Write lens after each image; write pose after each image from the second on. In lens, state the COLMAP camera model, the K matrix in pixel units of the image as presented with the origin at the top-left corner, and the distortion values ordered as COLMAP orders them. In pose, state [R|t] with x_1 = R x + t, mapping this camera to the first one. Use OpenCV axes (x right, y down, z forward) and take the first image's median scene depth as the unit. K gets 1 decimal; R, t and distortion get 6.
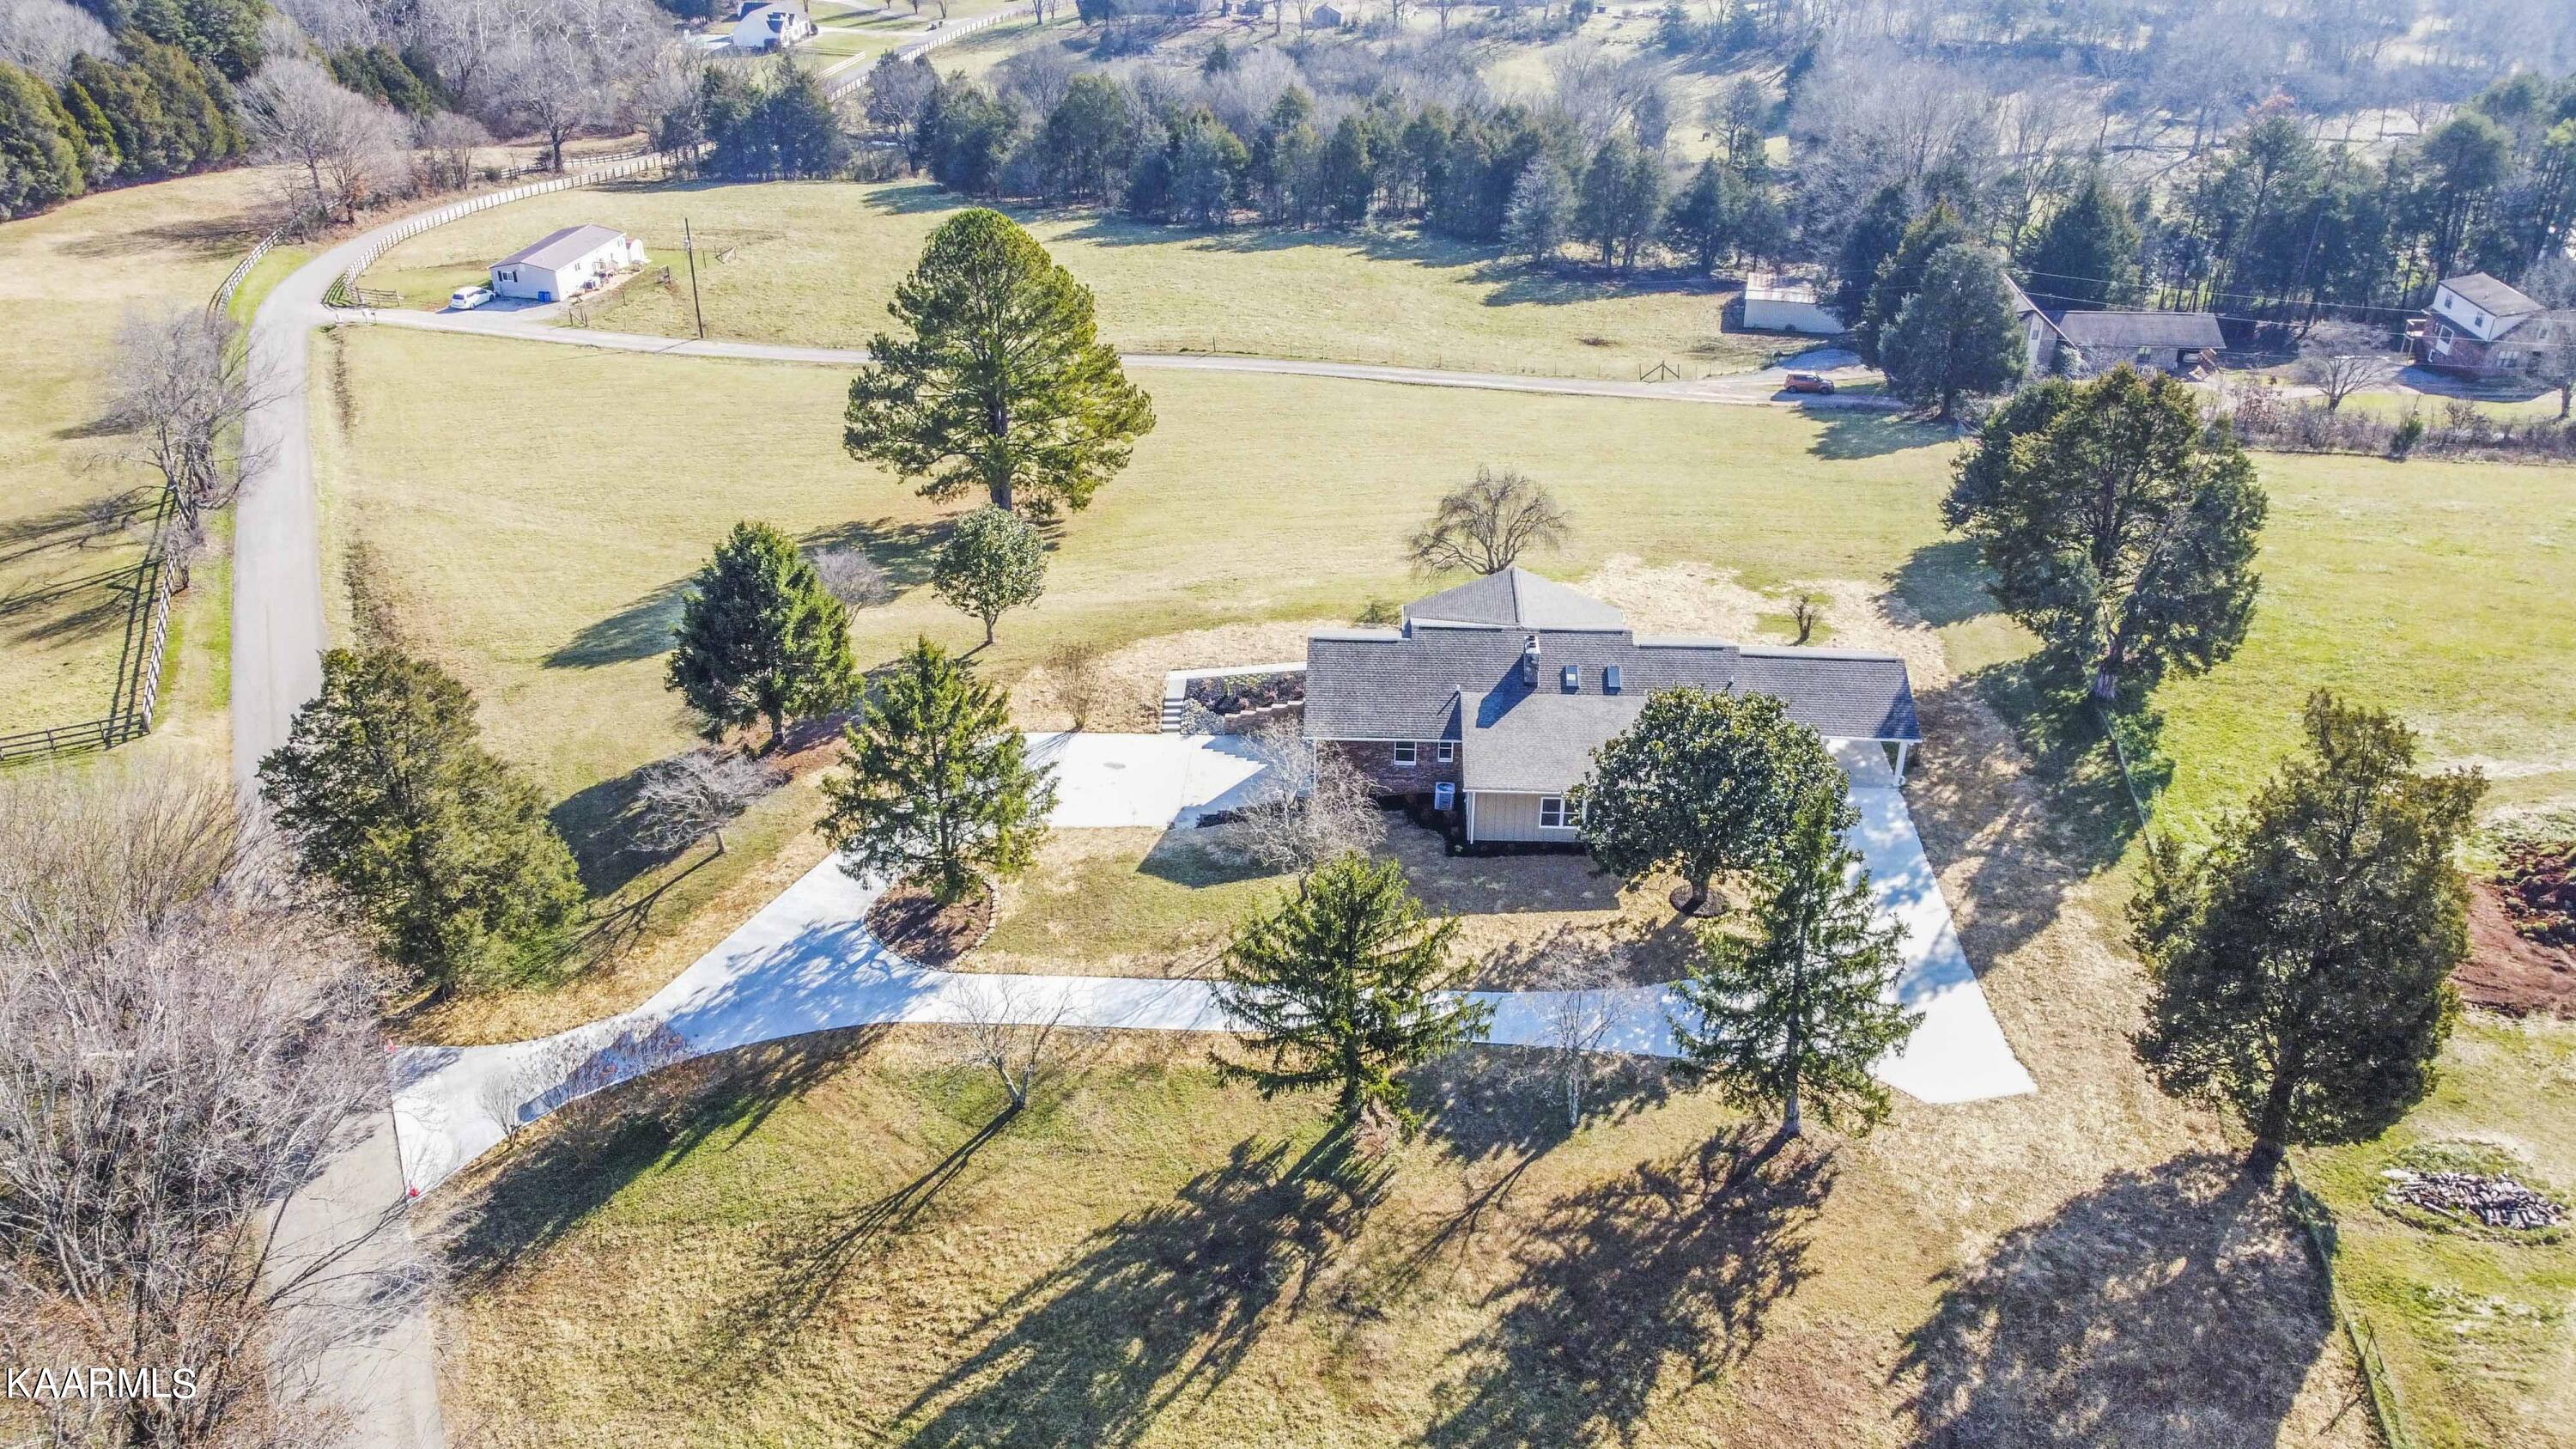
lens RADIAL K [[1941.9, 0, 1291.4], [0, 1941.9, 723.7], [0, 0, 1]] dist [0.001128, 0.002282]
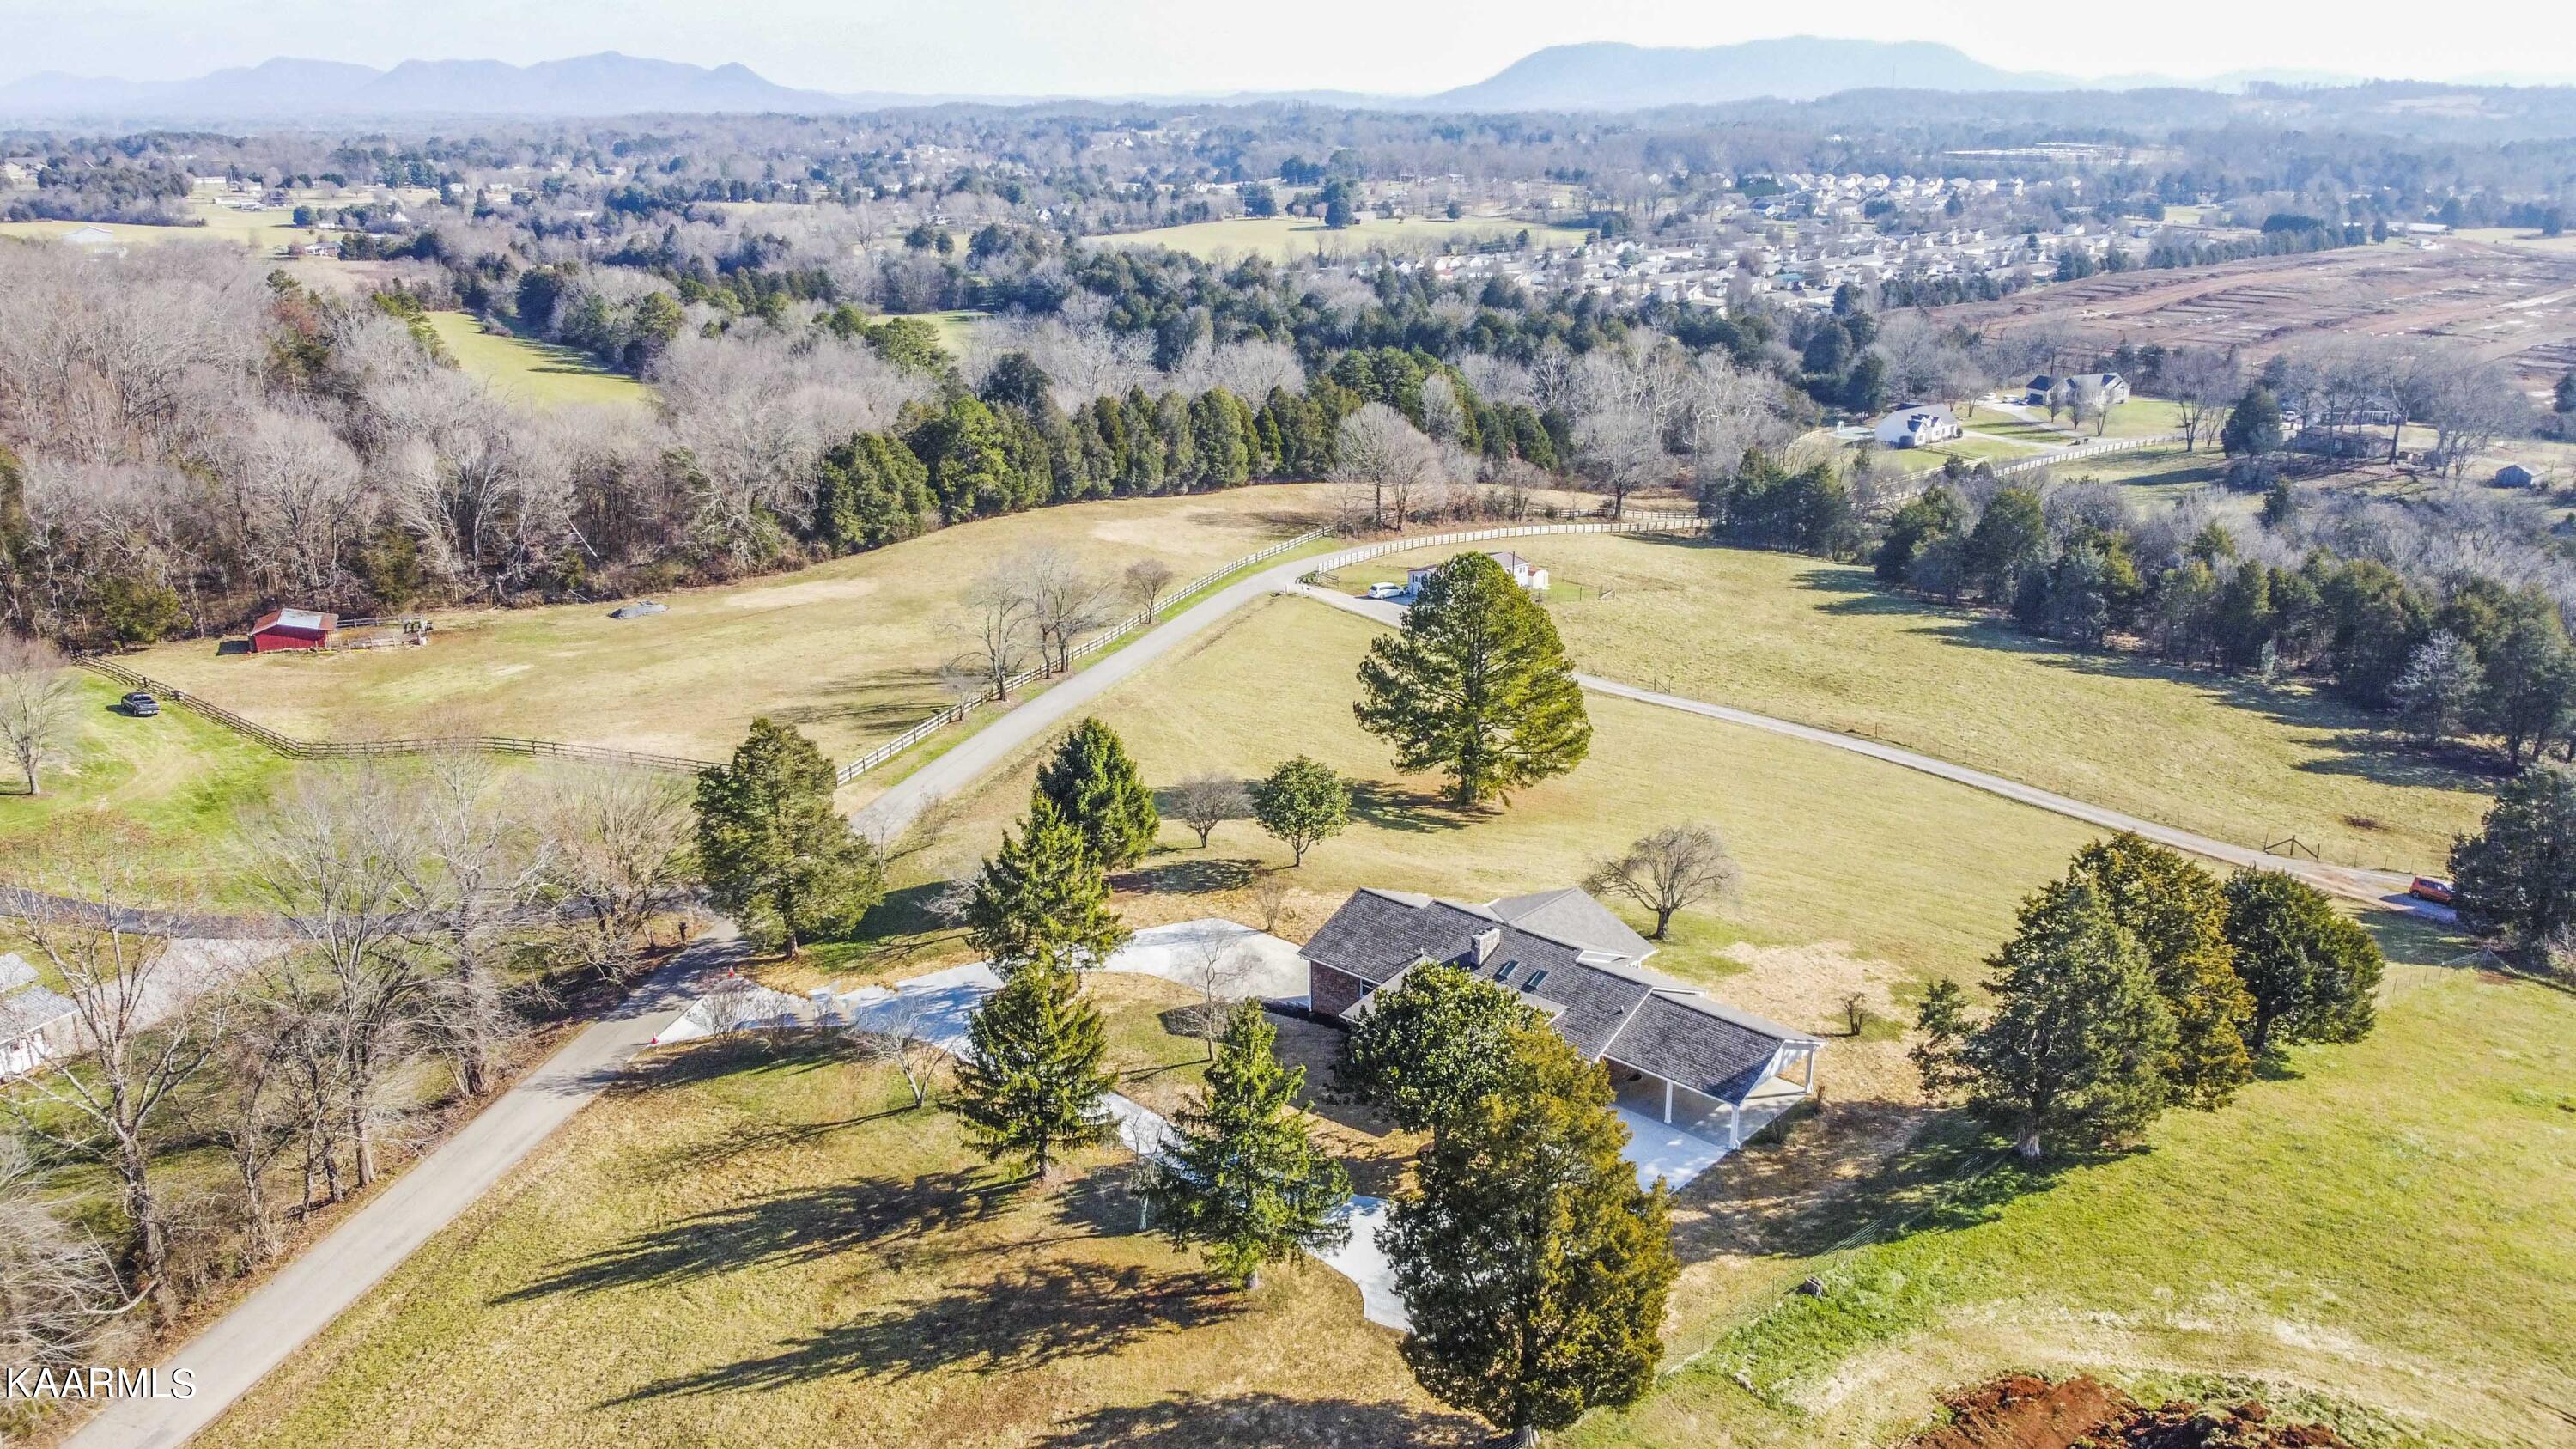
lens RADIAL K [[1941.9, 0, 1292.6], [0, 1941.9, 737.2], [0, 0, 1]] dist [0.001128, 0.002282]
pose [[0.774072, 0.196801, -0.601732, 0.582478], [-0.302770, 0.949796, -0.078847, -0.020379], [0.556006, 0.243220, 0.794796, -0.027974]]
